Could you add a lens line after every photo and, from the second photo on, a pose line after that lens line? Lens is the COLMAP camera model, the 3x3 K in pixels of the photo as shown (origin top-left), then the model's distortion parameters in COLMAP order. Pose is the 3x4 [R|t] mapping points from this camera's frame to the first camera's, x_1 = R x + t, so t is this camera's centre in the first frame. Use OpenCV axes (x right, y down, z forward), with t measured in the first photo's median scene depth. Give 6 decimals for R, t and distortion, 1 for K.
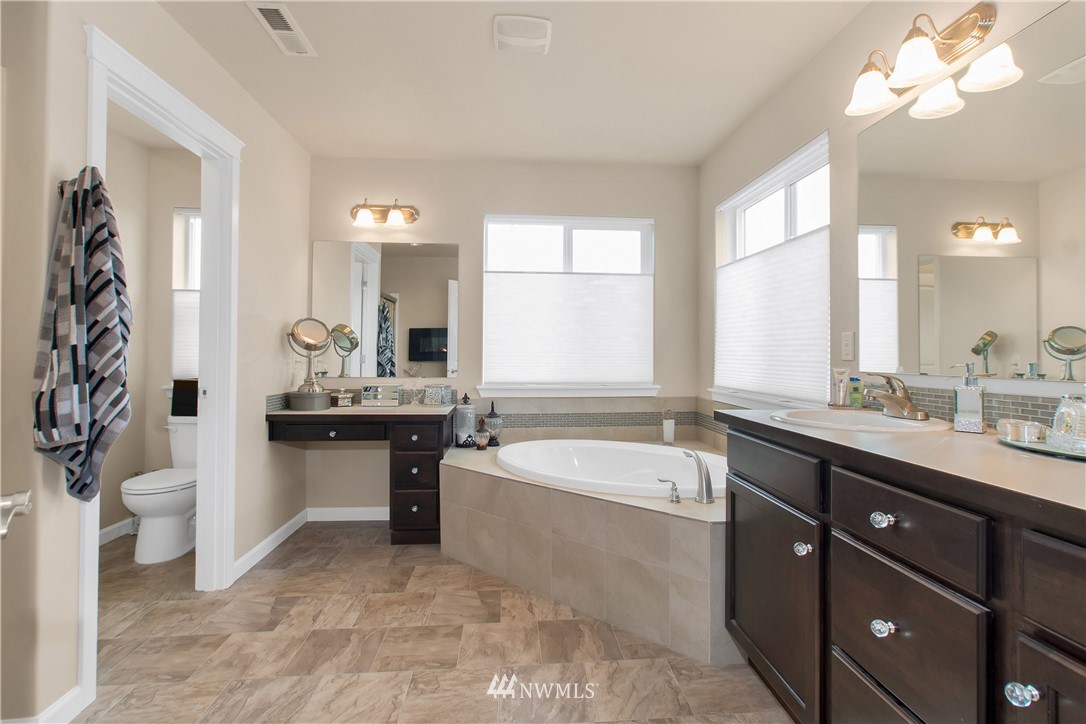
lens RADIAL K [[517.0, 0, 547.9], [0, 517.0, 347.9], [0, 0, 1]] dist [-0.002602, 0.000249]
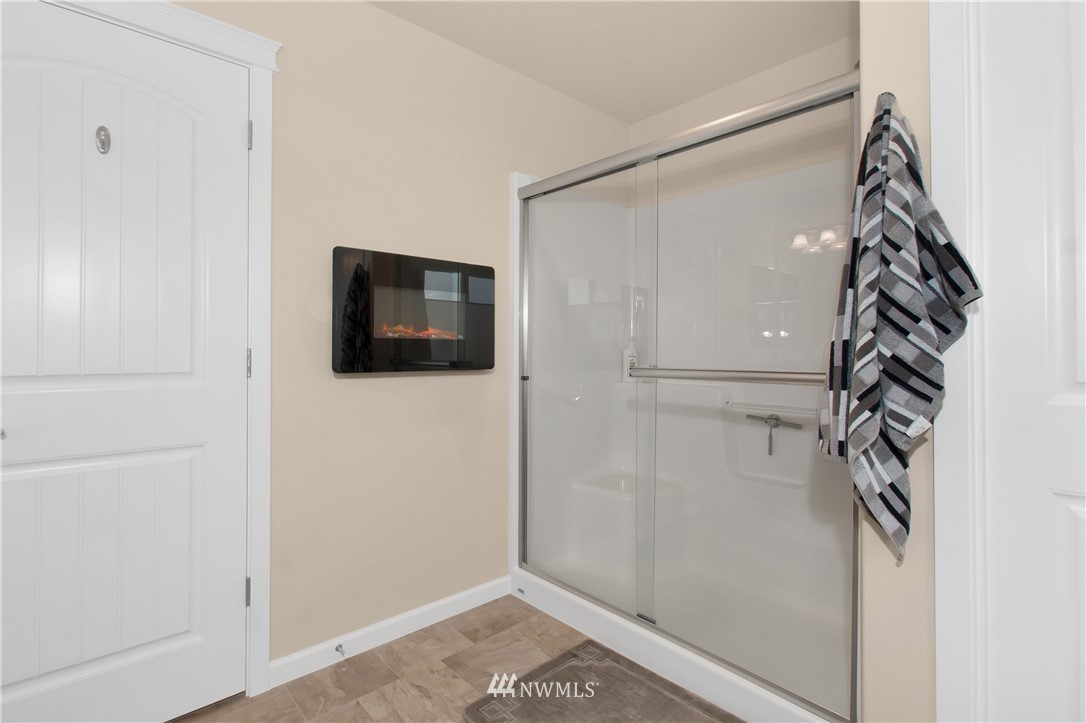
lens RADIAL K [[517.0, 0, 547.9], [0, 517.0, 347.4], [0, 0, 1]] dist [-0.002602, 0.000249]
pose [[-0.785103, -0.015378, -0.619174, -0.086495], [-0.000838, 0.999717, -0.023767, 0.021663], [0.619364, -0.018141, -0.784894, 1.342372]]
